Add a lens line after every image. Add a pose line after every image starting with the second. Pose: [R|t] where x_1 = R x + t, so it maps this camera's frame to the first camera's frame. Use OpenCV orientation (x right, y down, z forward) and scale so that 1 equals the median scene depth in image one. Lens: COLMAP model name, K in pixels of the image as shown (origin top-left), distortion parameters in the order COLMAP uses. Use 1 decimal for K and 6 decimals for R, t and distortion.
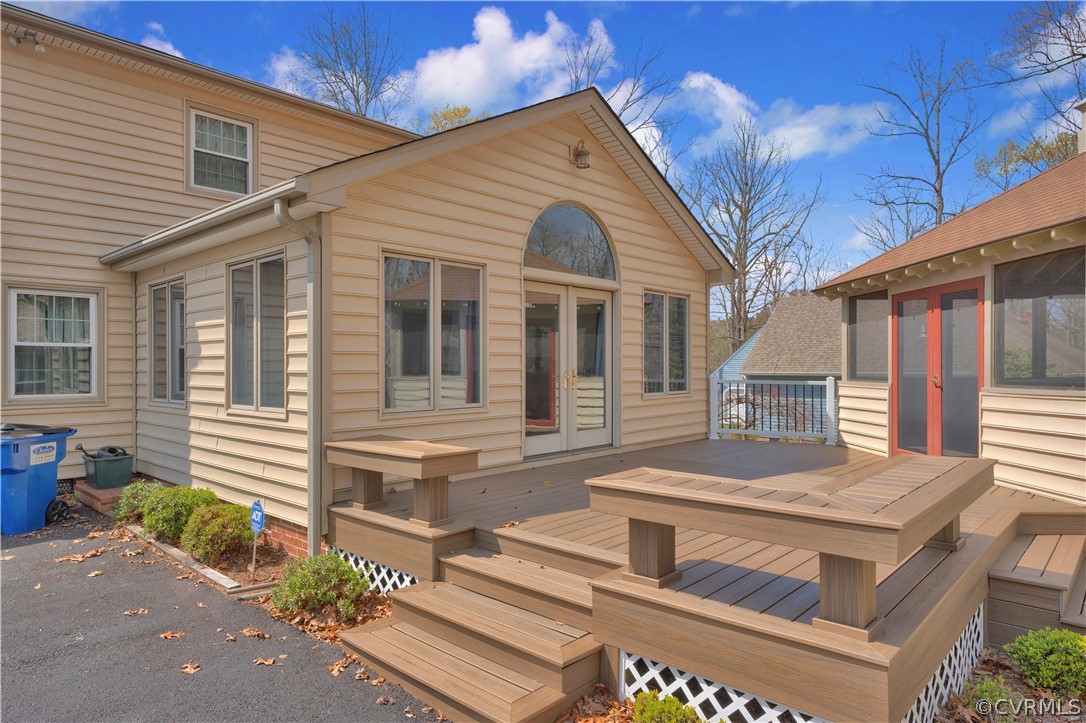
lens RADIAL K [[680.1, 0, 541.2], [0, 680.1, 357.5], [0, 0, 1]] dist [0.015367, -0.002903]
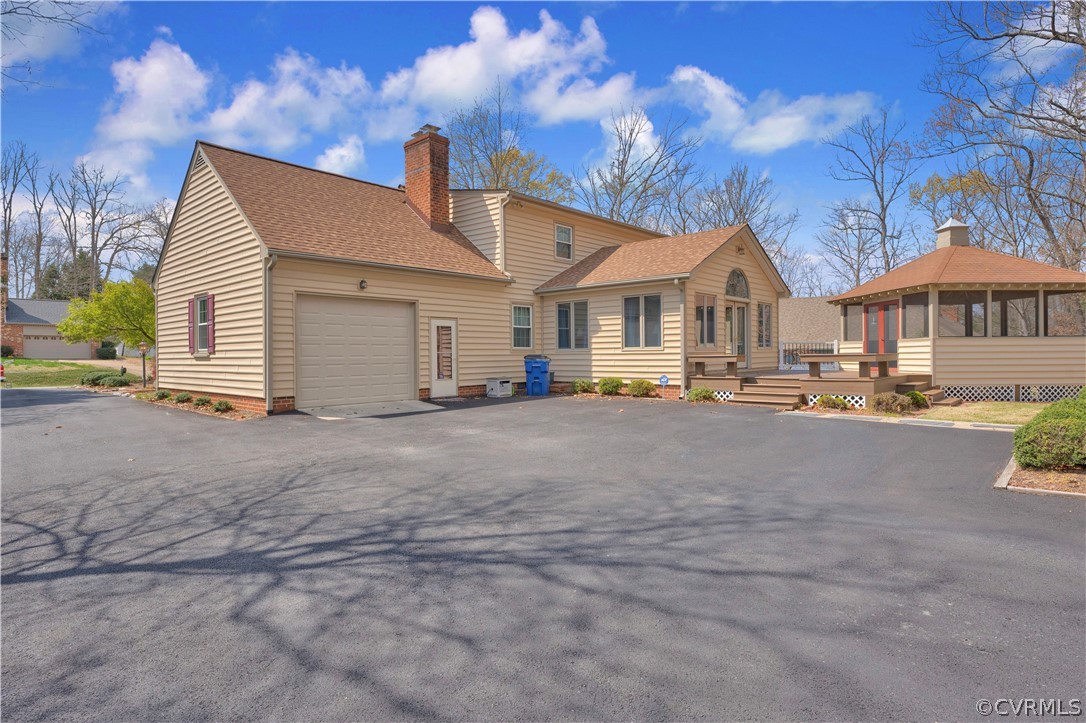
lens RADIAL K [[589.0, 0, 538.3], [0, 589.0, 354.3], [0, 0, 1]] dist [-0.004346, 0.000541]
pose [[0.999986, -0.004480, -0.002708, -0.623504], [0.004519, 0.999885, 0.014482, 0.047700], [0.002643, -0.014494, 0.999891, -1.068050]]
